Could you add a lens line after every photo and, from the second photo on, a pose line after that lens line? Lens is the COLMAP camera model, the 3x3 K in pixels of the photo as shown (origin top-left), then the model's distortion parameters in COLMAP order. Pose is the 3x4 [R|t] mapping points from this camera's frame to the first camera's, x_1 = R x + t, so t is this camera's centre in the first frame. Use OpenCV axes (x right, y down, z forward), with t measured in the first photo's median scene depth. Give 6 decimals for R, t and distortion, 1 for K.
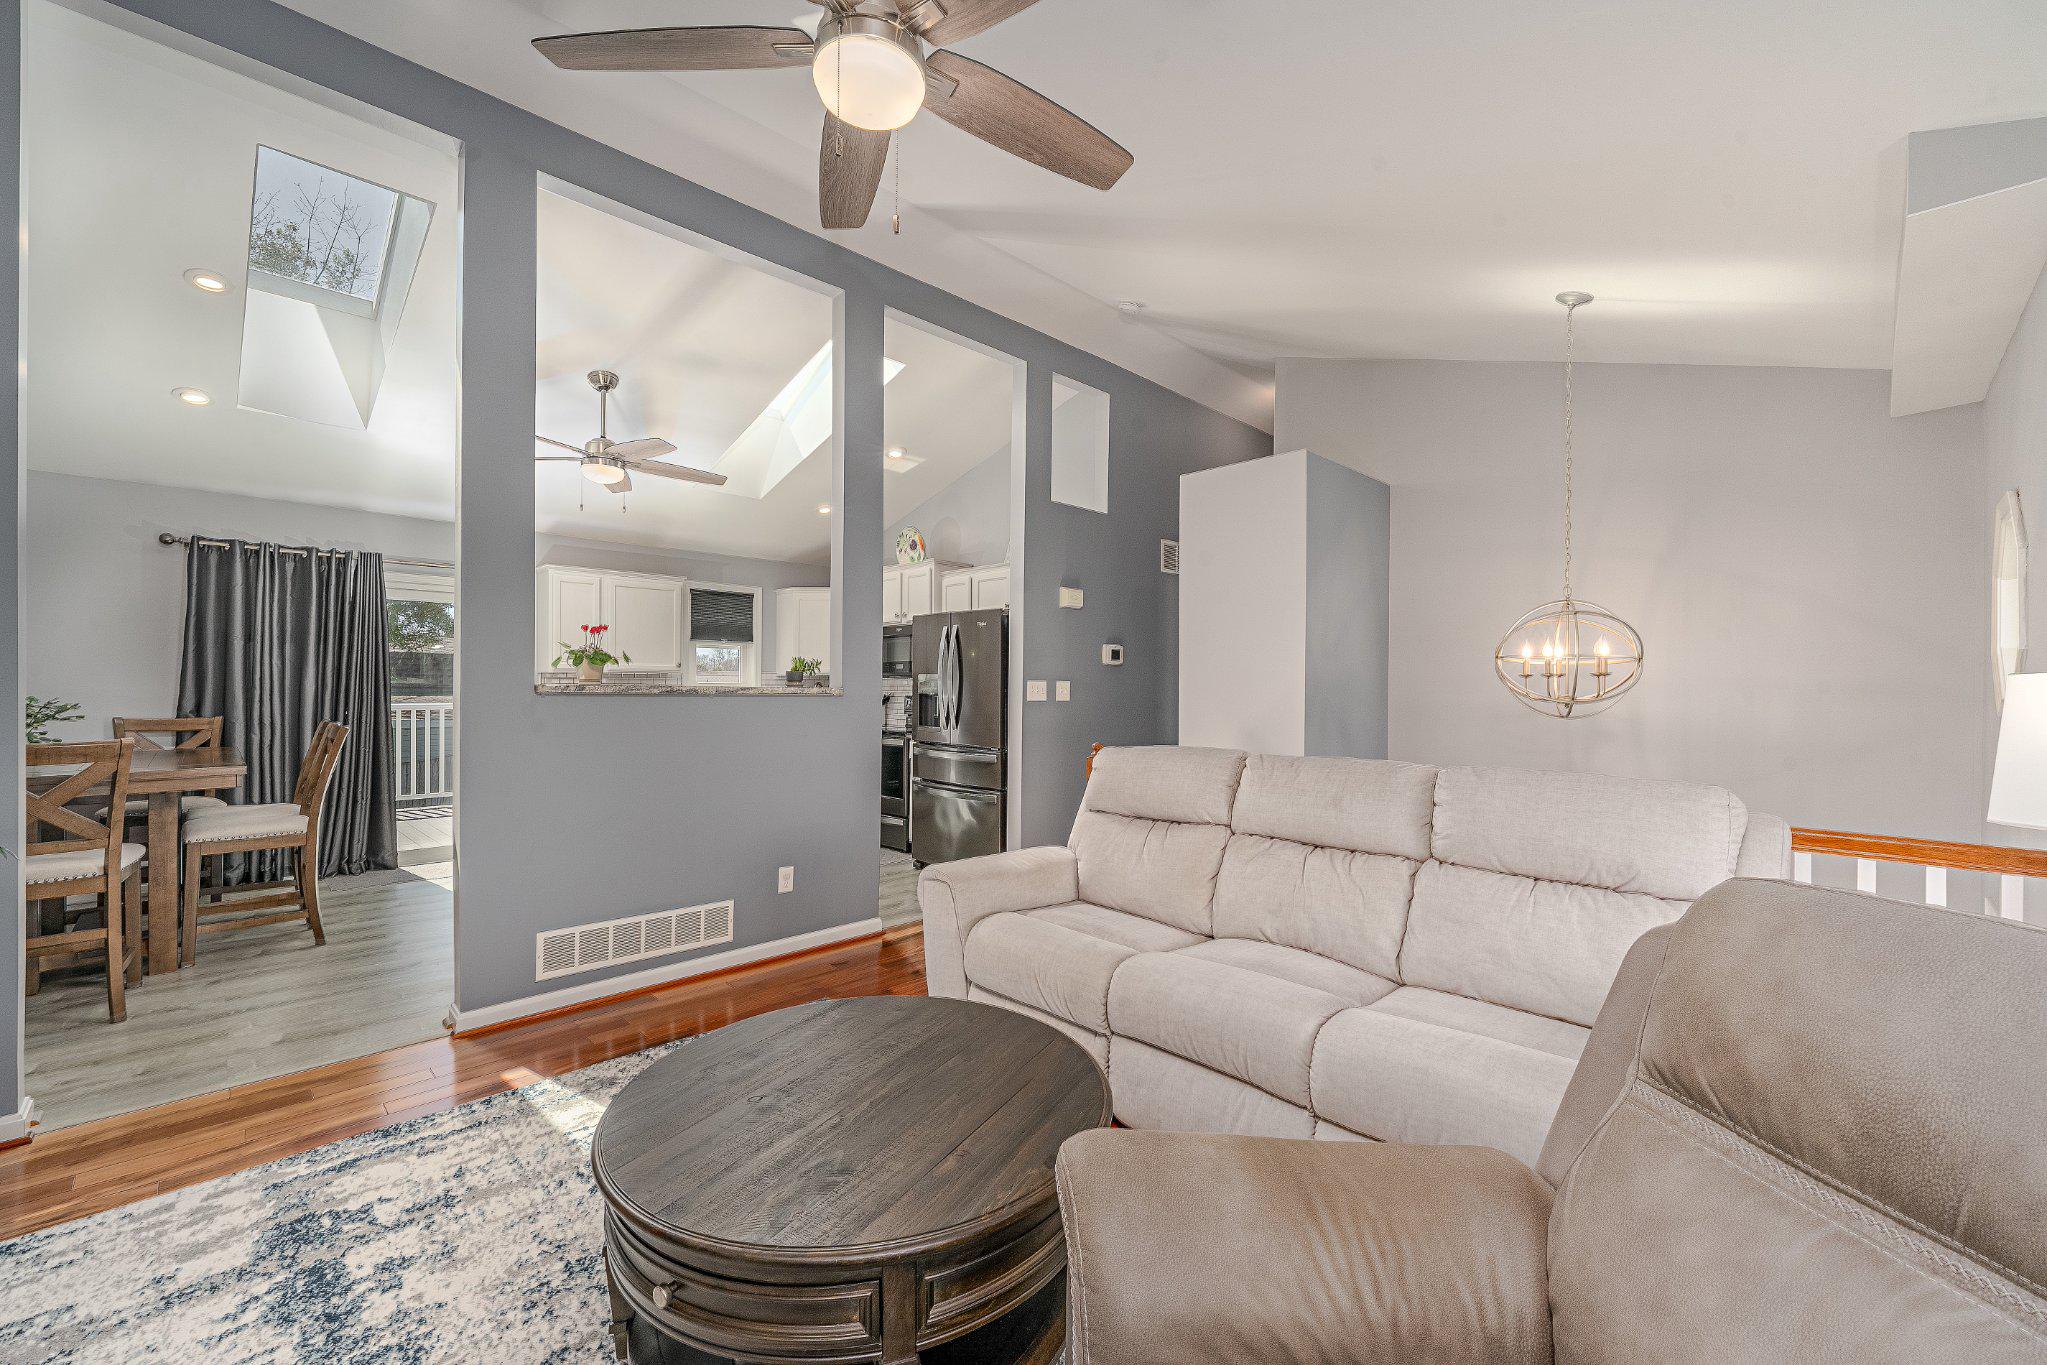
lens RADIAL K [[842.8, 0, 1020.0], [0, 842.8, 691.6], [0, 0, 1]] dist [0.001056, 0.000088]
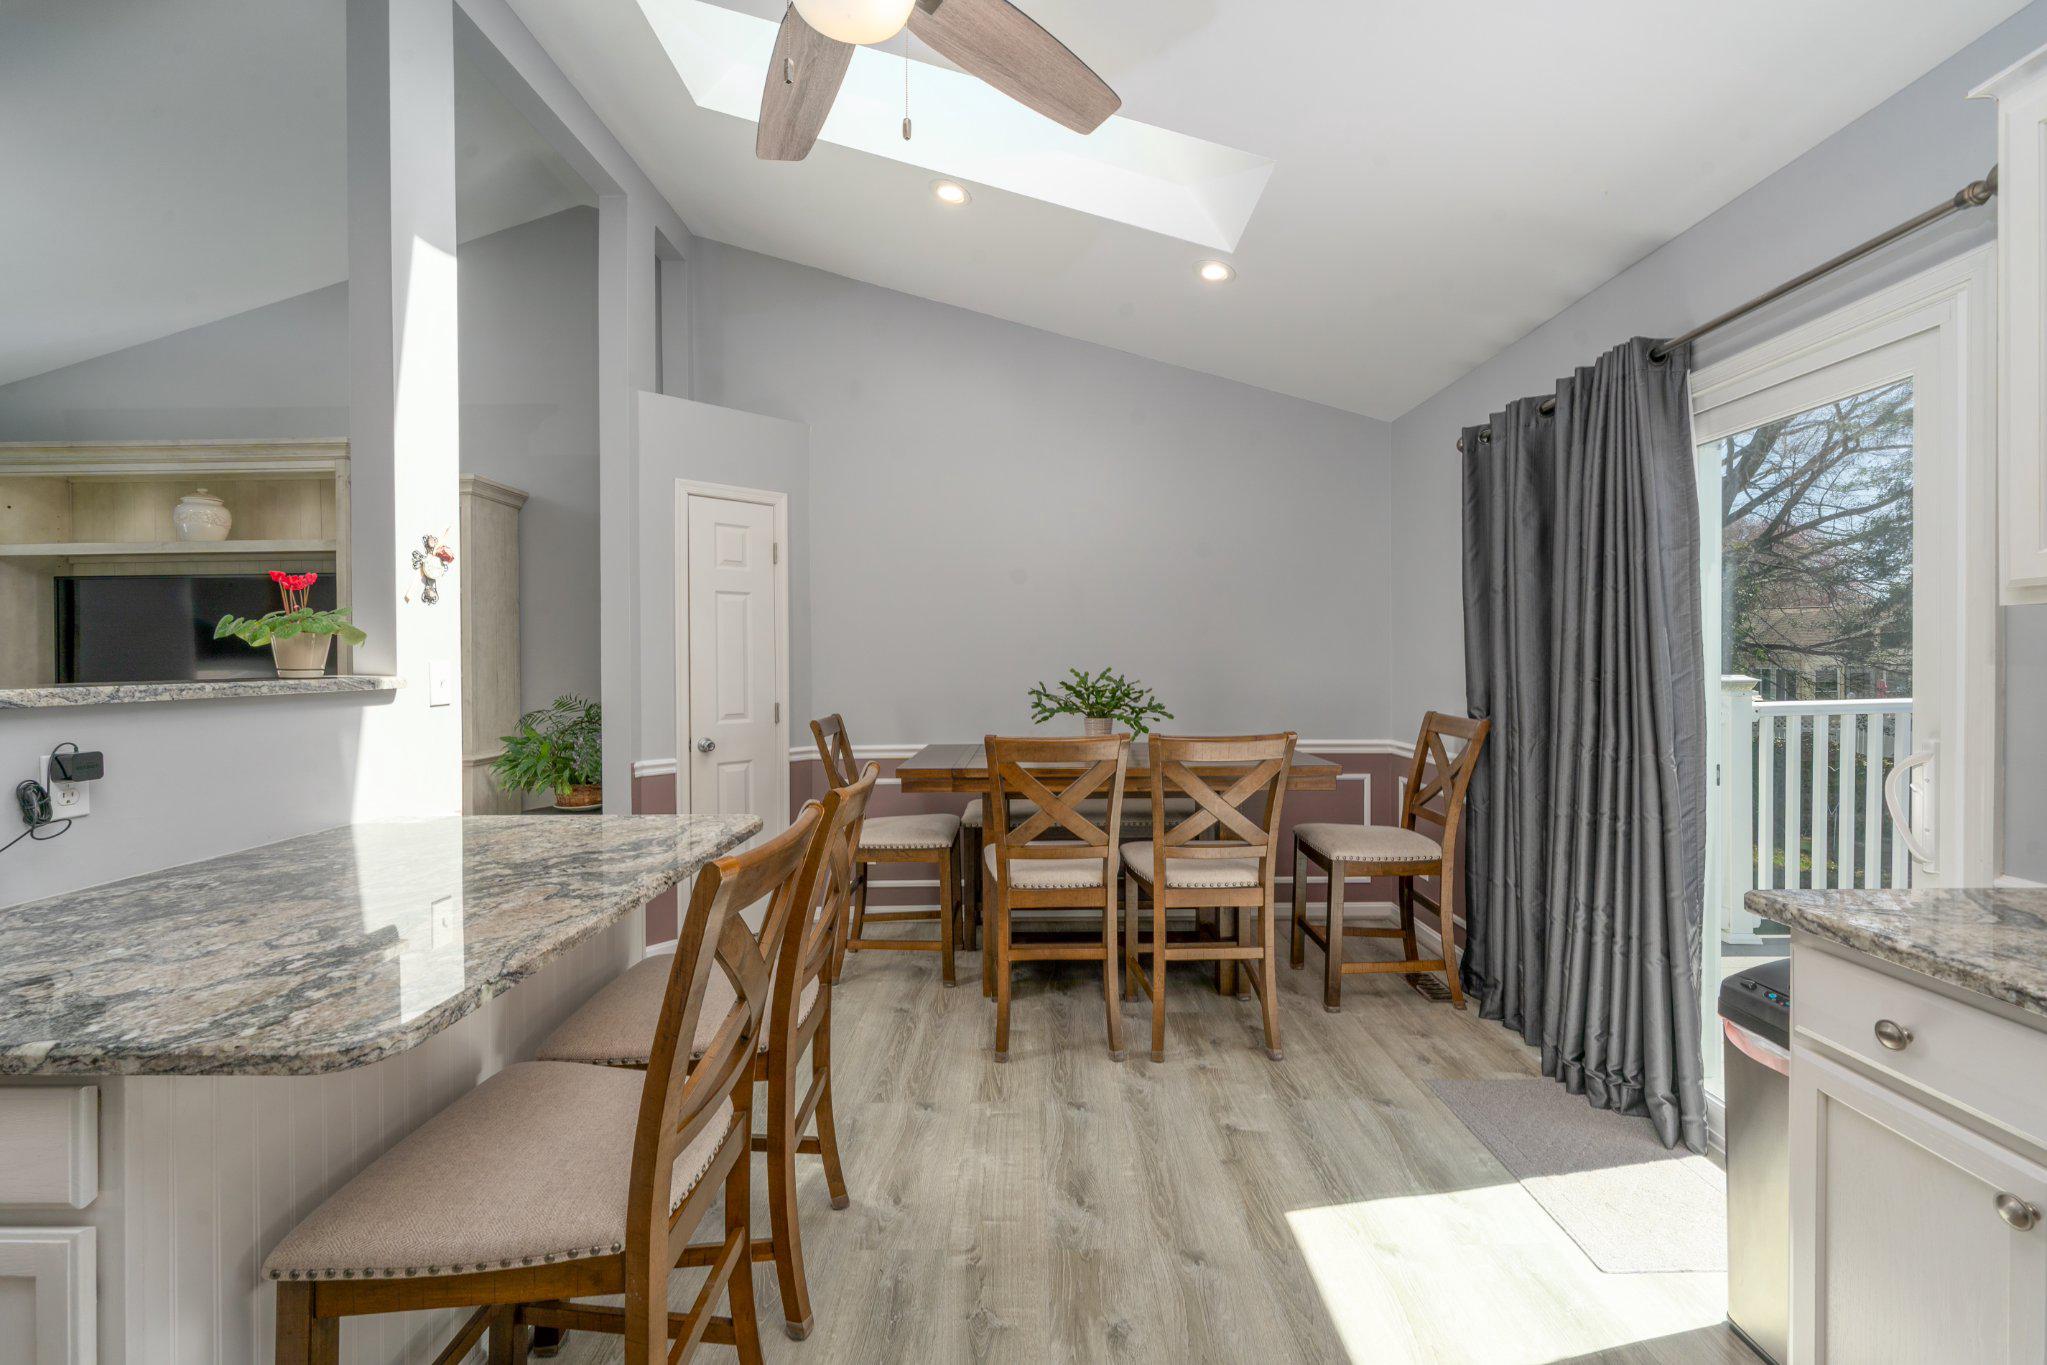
lens RADIAL K [[829.9, 0, 1017.7], [0, 829.9, 665.6], [0, 0, 1]] dist [-0.001172, -0.000001]
pose [[-0.715590, 0.008710, -0.698467, -0.220834], [0.000517, 0.999929, 0.011941, -0.008910], [0.698521, 0.008184, -0.715543, 0.884840]]
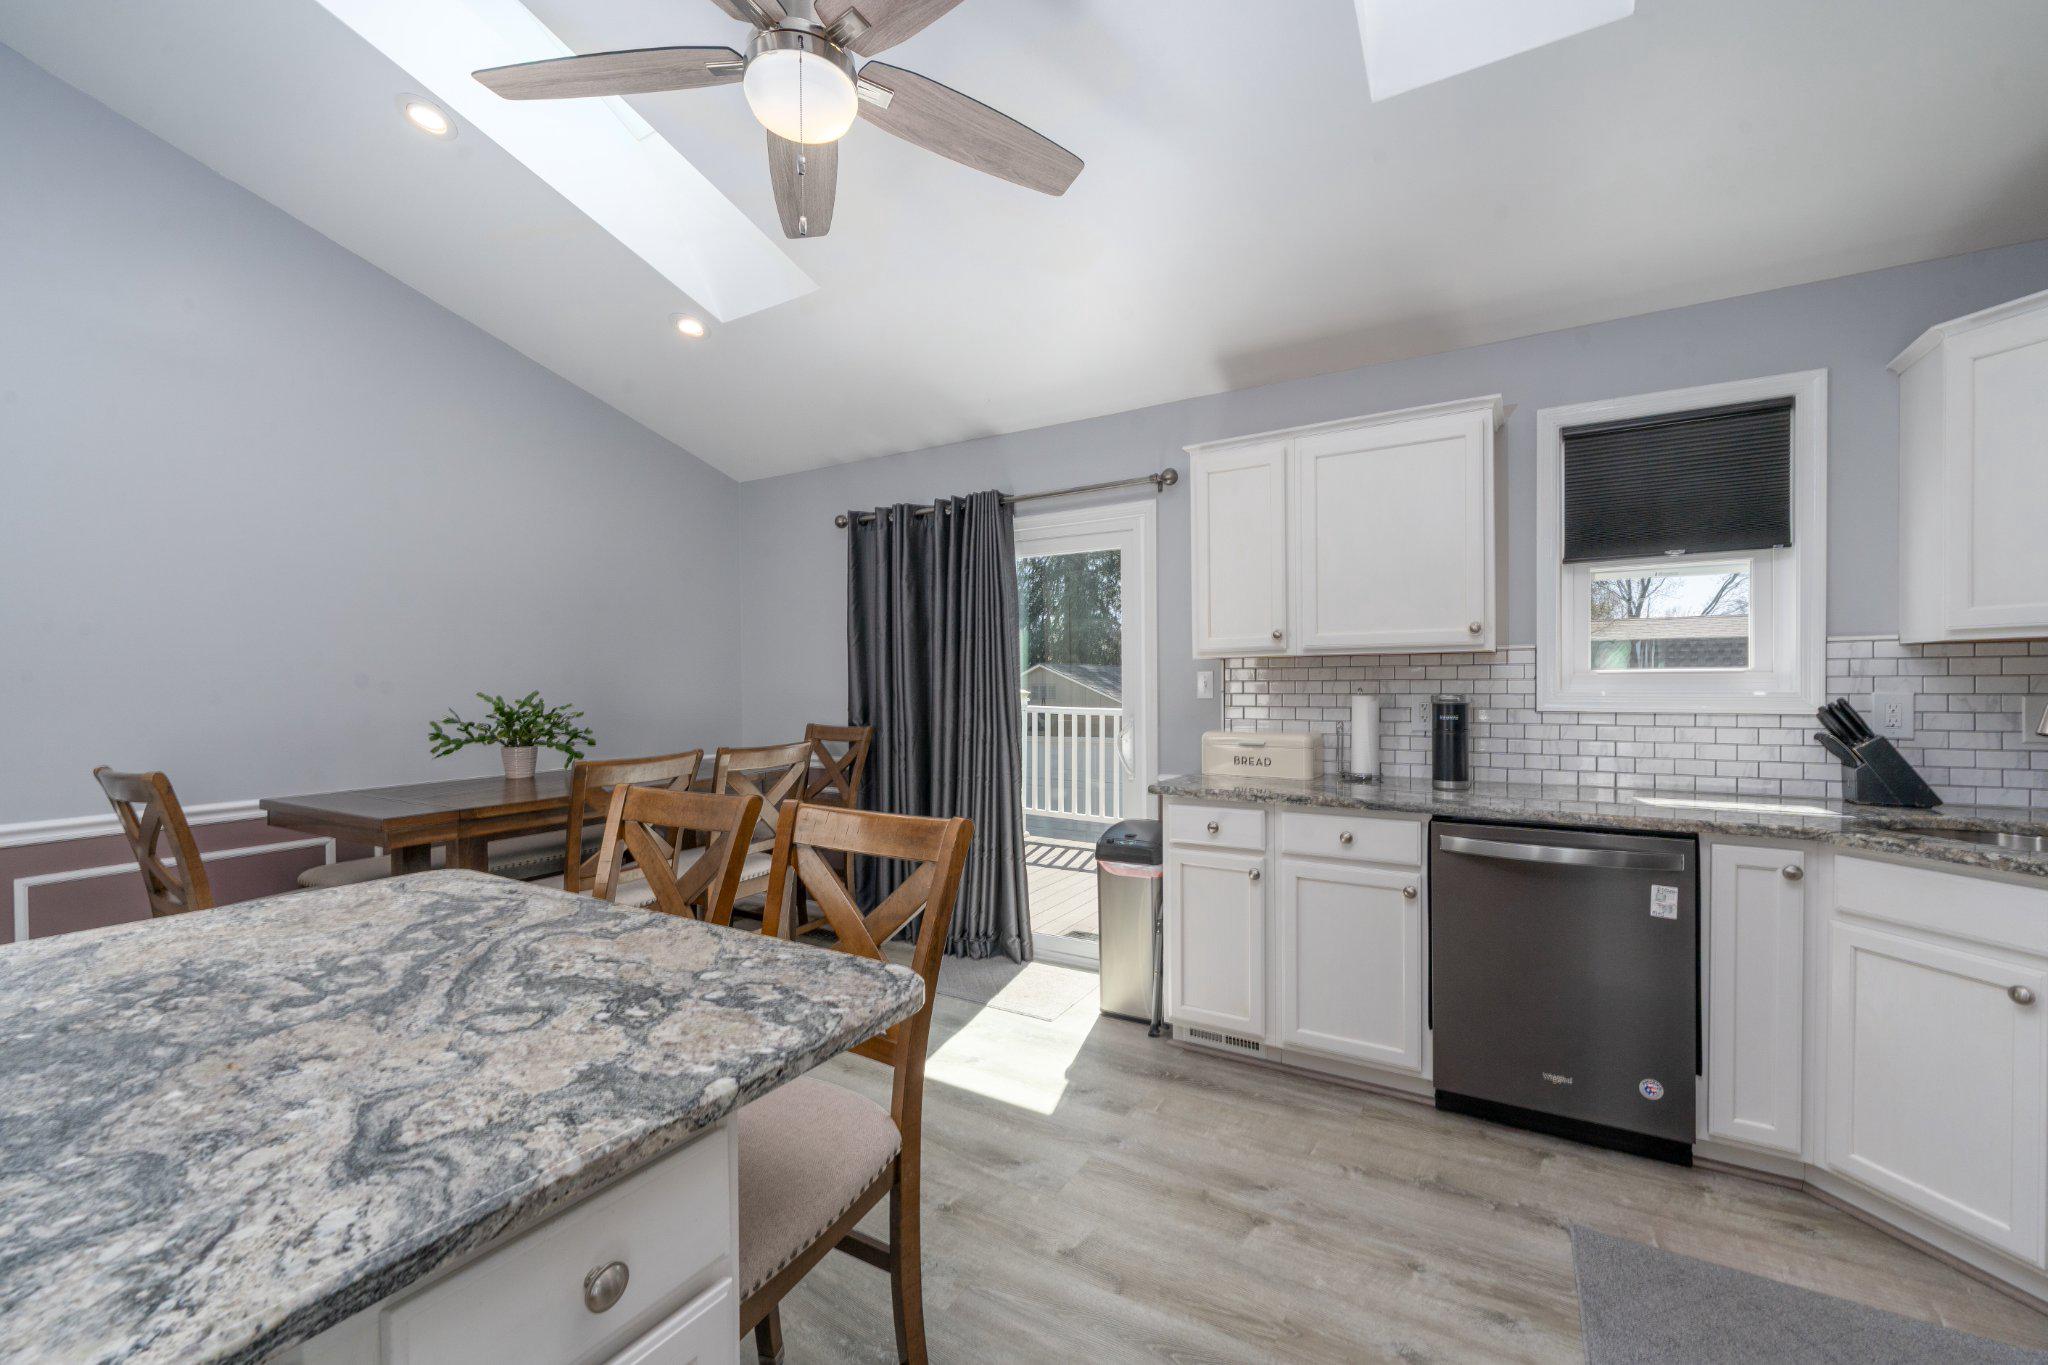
lens RADIAL K [[843.2, 0, 1020.5], [0, 843.2, 691.6], [0, 0, 1]] dist [0.001056, 0.000088]
pose [[0.239039, 0.006967, -0.970985, -0.080287], [-0.002538, 0.999975, 0.006550, -0.005102], [0.971007, 0.000898, 0.239050, 0.705383]]
